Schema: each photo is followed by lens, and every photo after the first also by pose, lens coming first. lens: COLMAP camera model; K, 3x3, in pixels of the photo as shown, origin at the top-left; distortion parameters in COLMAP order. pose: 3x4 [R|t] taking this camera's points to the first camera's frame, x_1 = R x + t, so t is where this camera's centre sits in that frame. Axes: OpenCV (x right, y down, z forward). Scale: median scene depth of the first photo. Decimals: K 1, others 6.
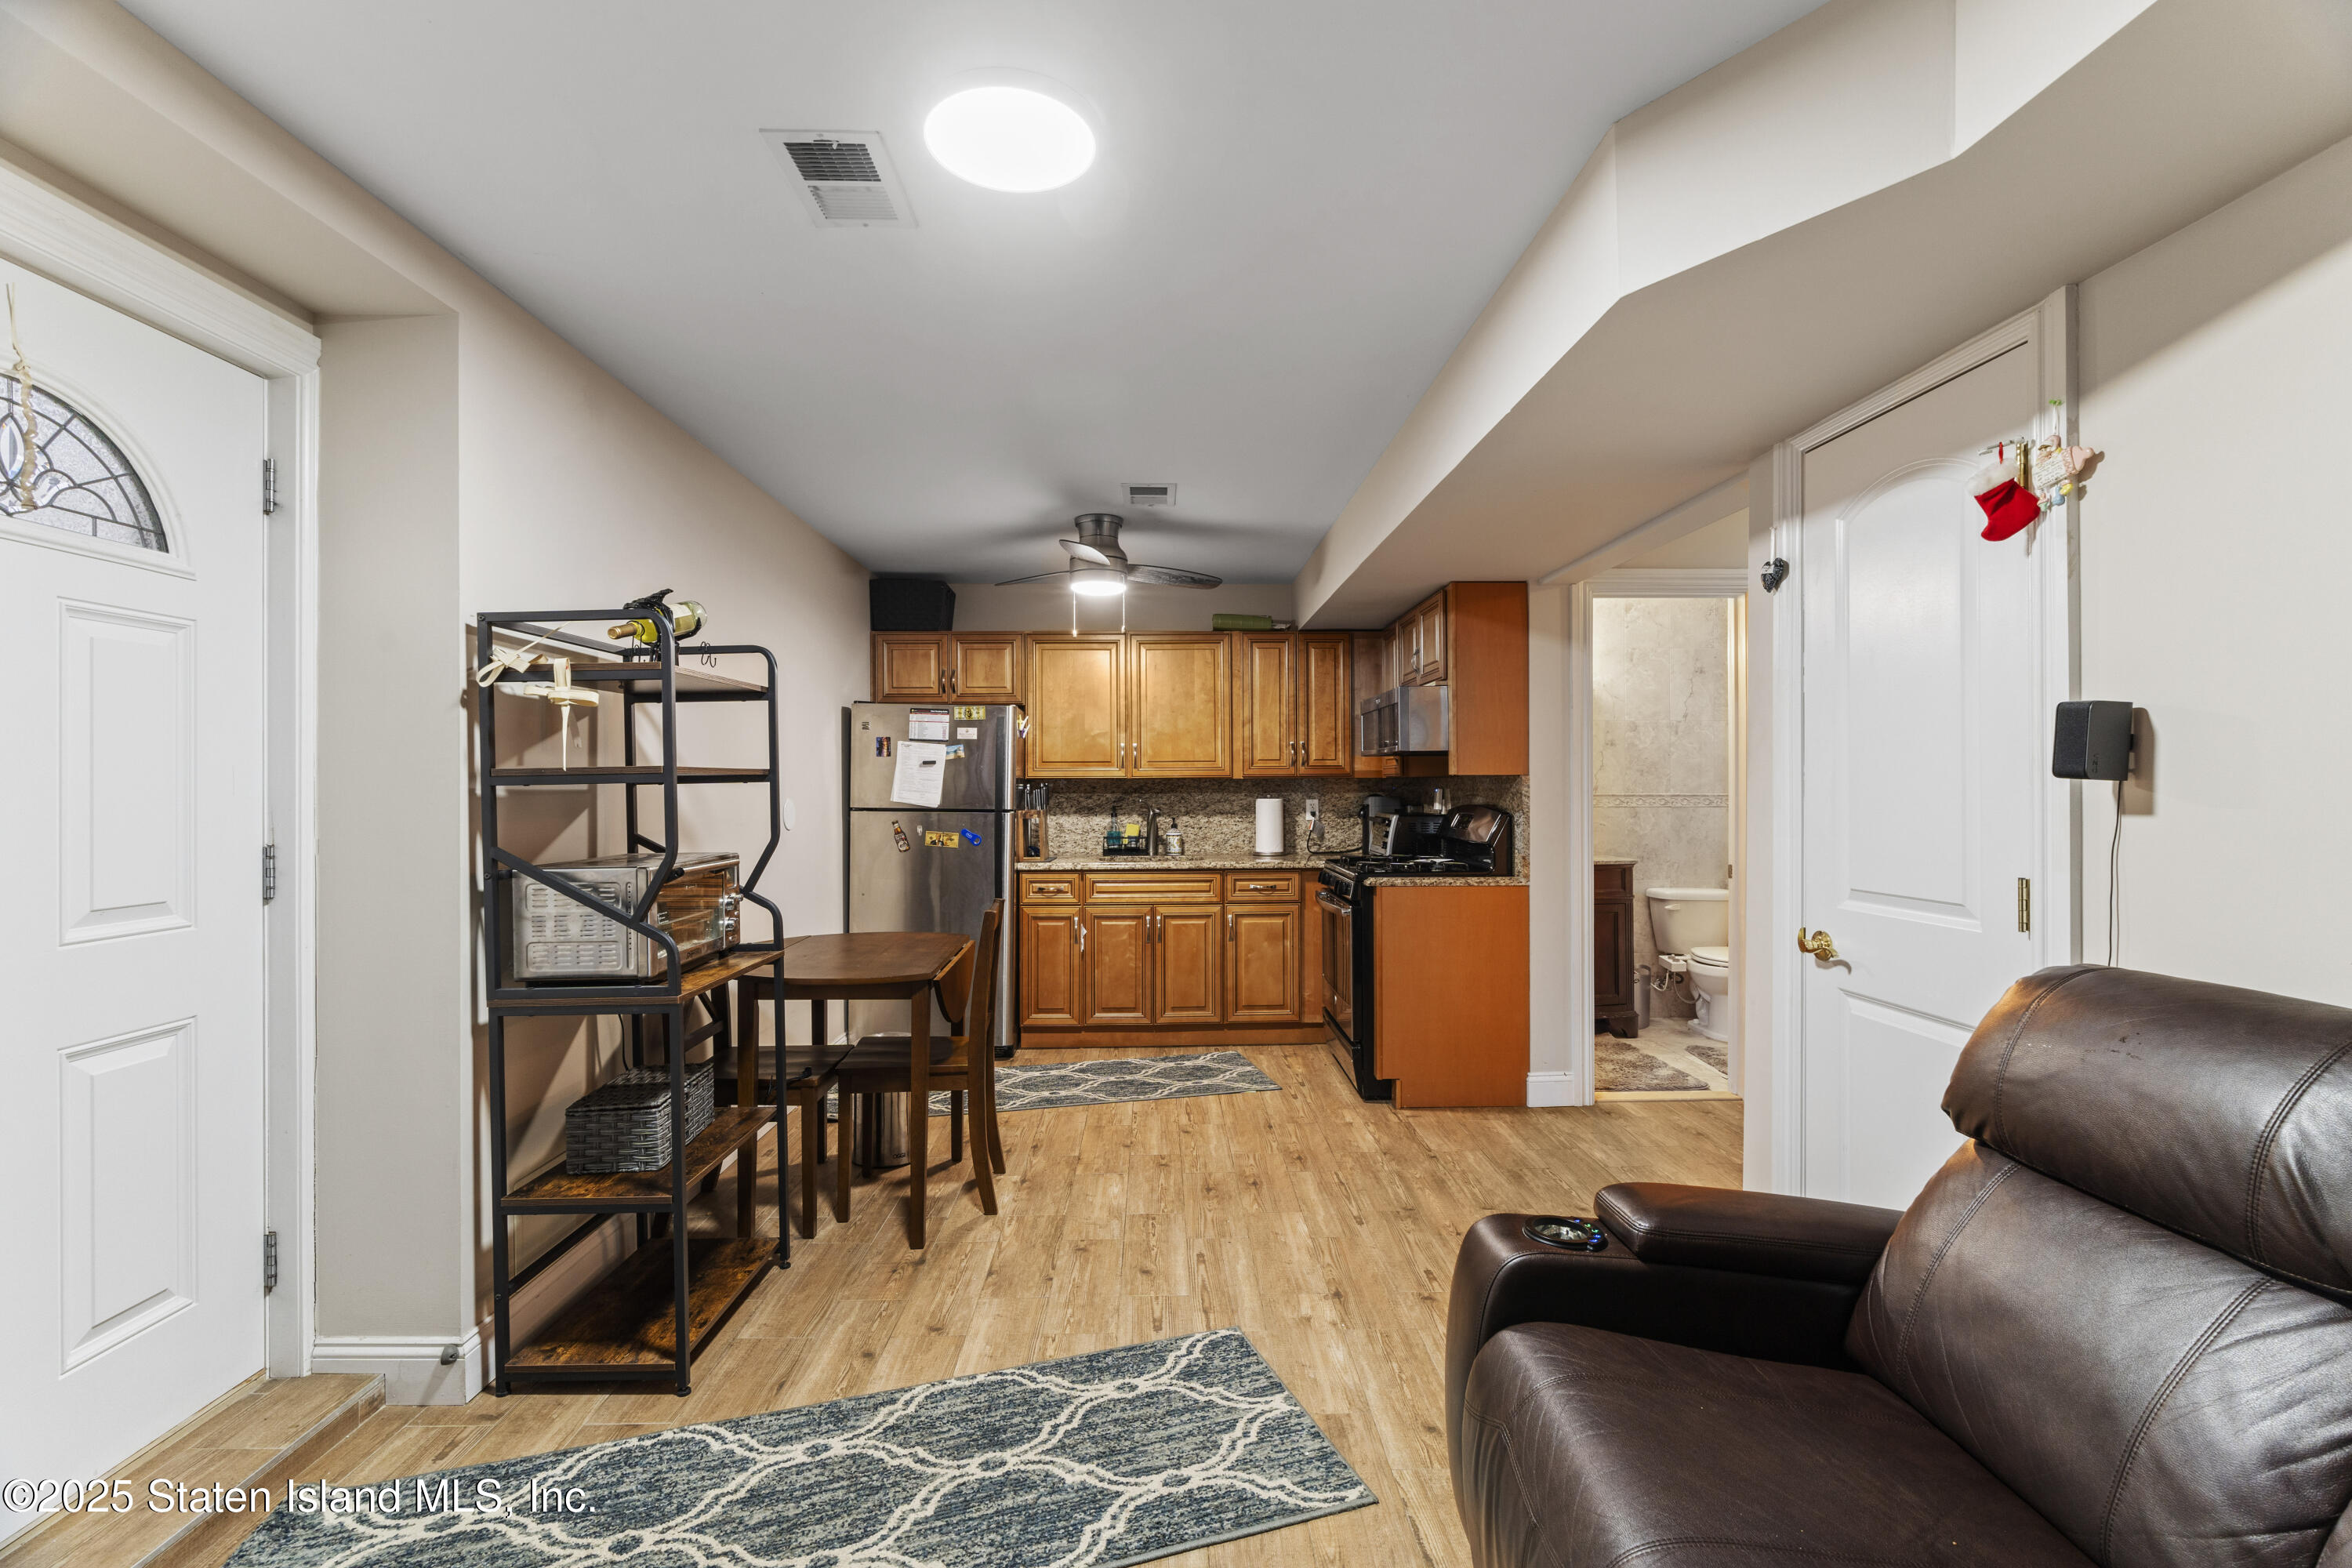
lens RADIAL K [[1076.6, 0, 1179.6], [0, 1076.6, 791.2], [0, 0, 1]] dist [-0.008753, 0.001181]
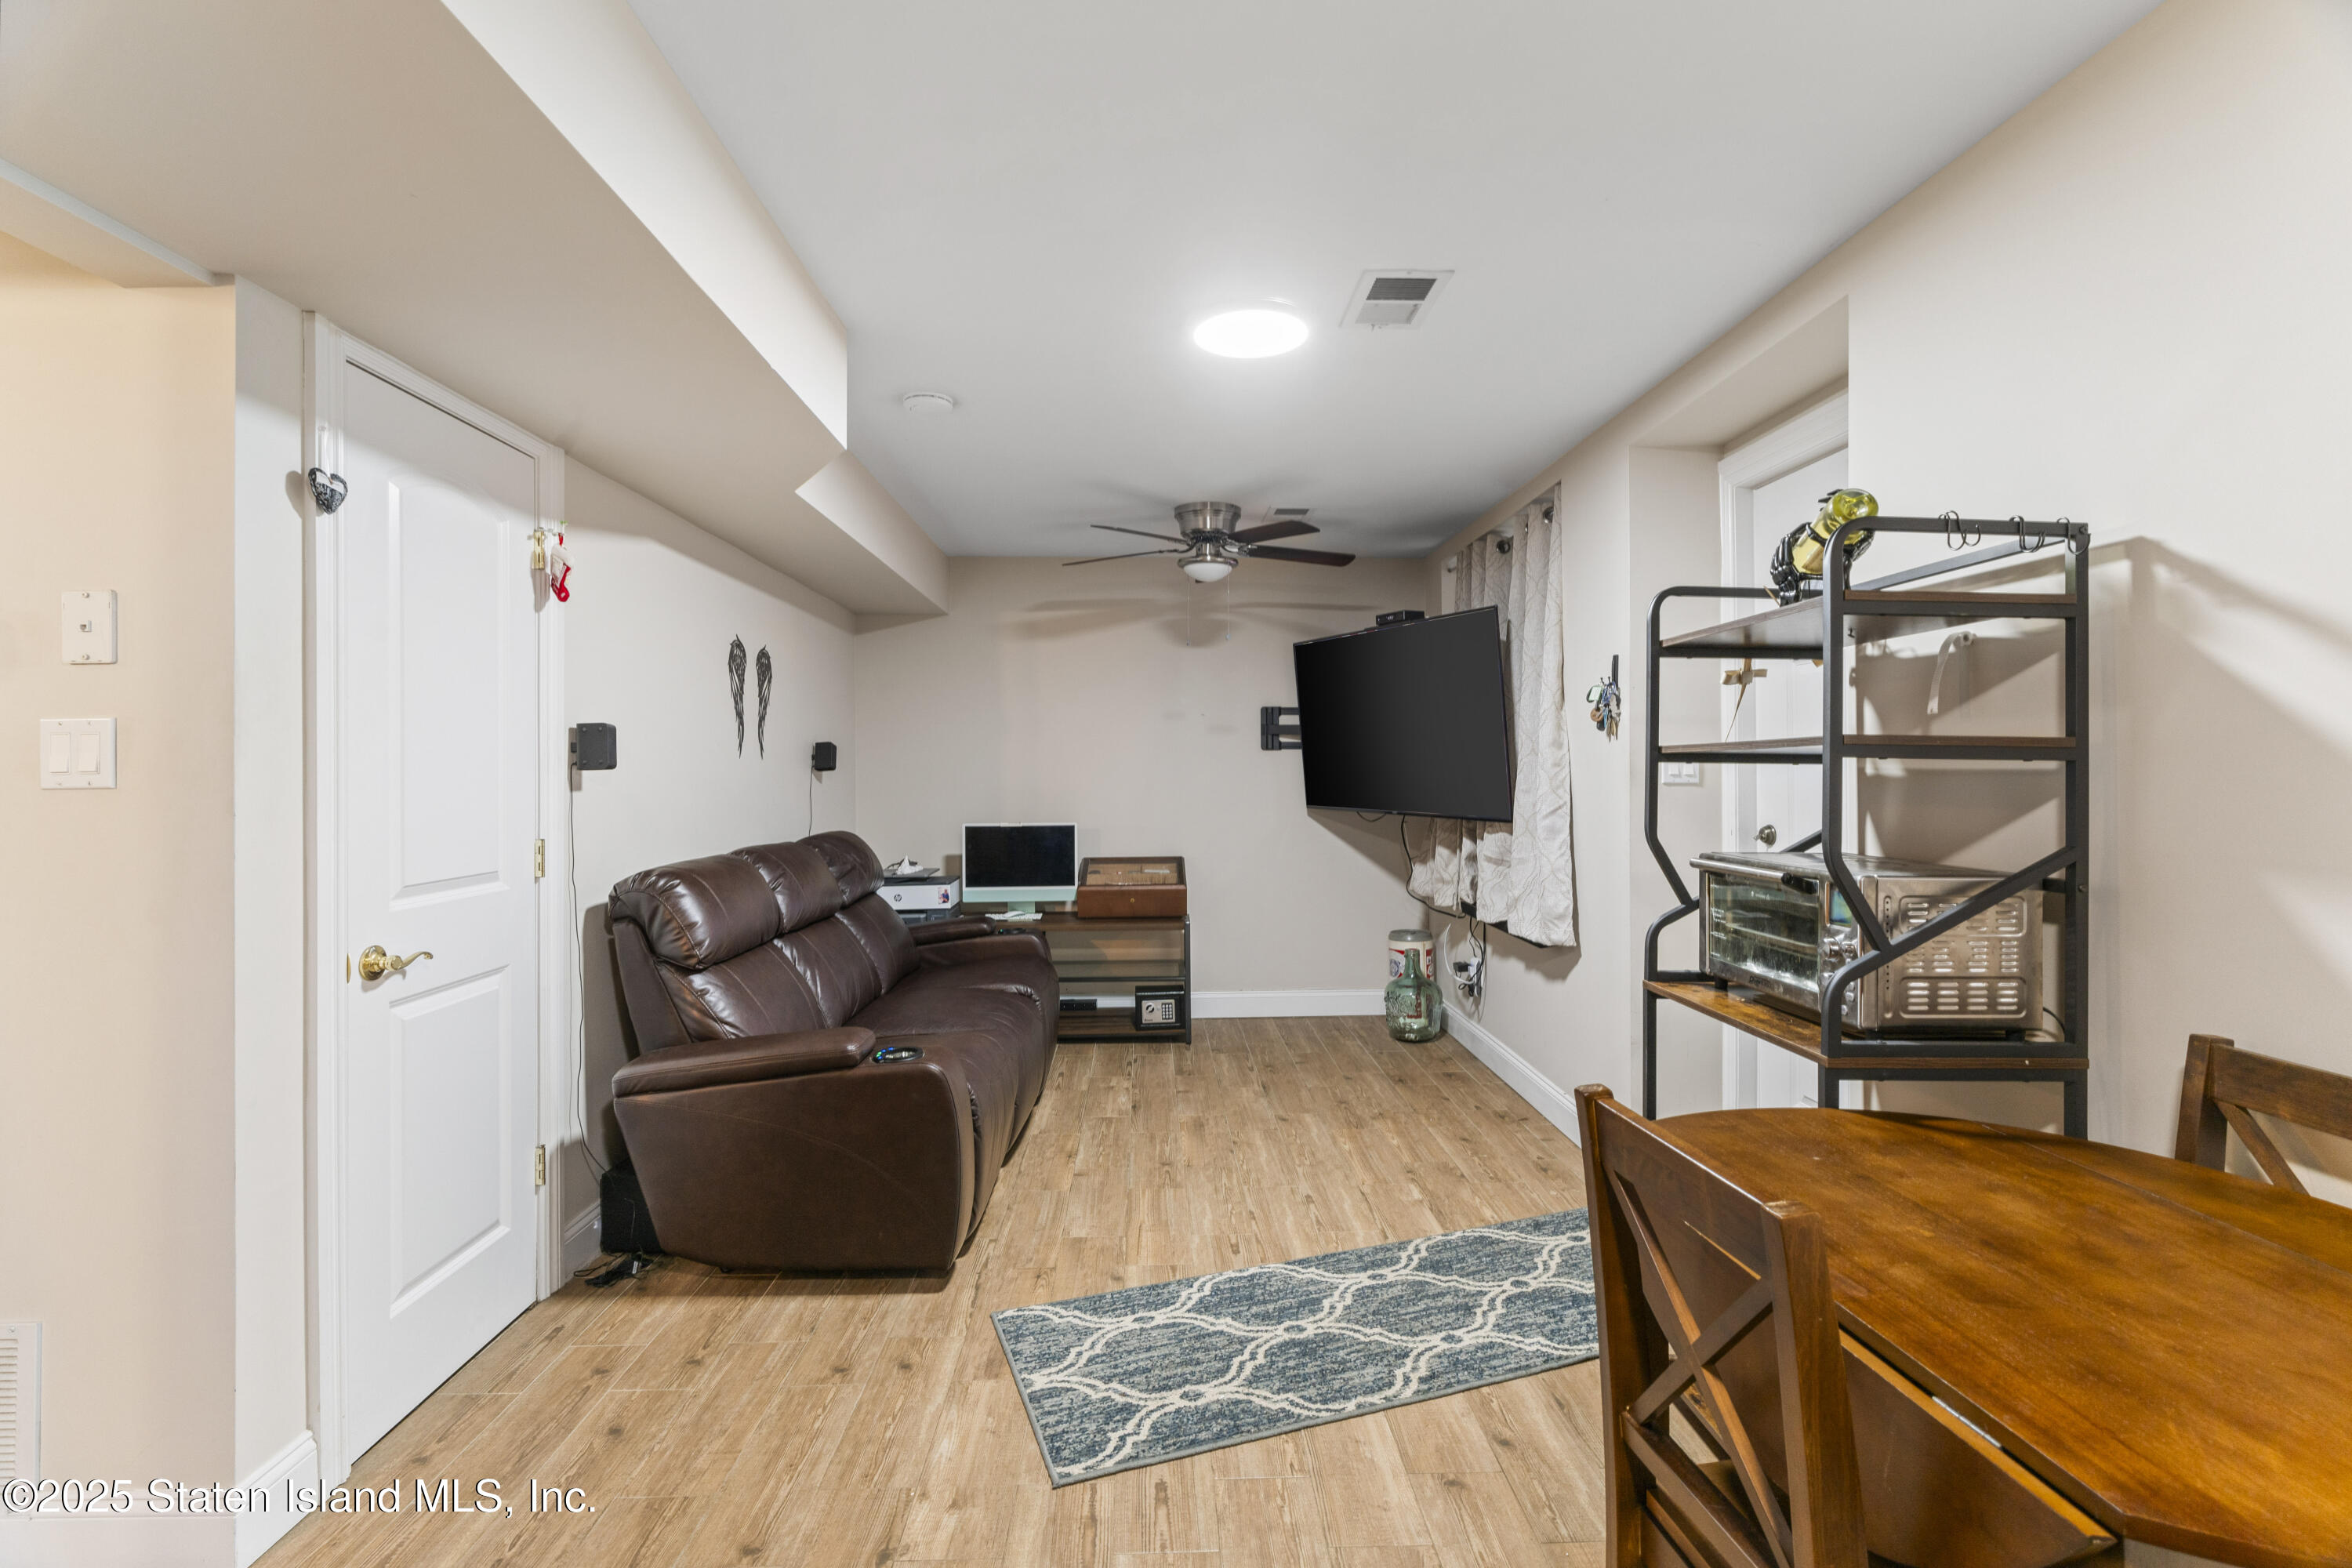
lens RADIAL K [[1076.6, 0, 1189.1], [0, 1076.6, 779.9], [0, 0, 1]] dist [-0.008753, 0.001181]
pose [[-0.999842, 0.007236, -0.016241, -0.037351], [0.007051, 0.999910, 0.011412, -0.006669], [0.016322, 0.011295, -0.999803, 2.075176]]
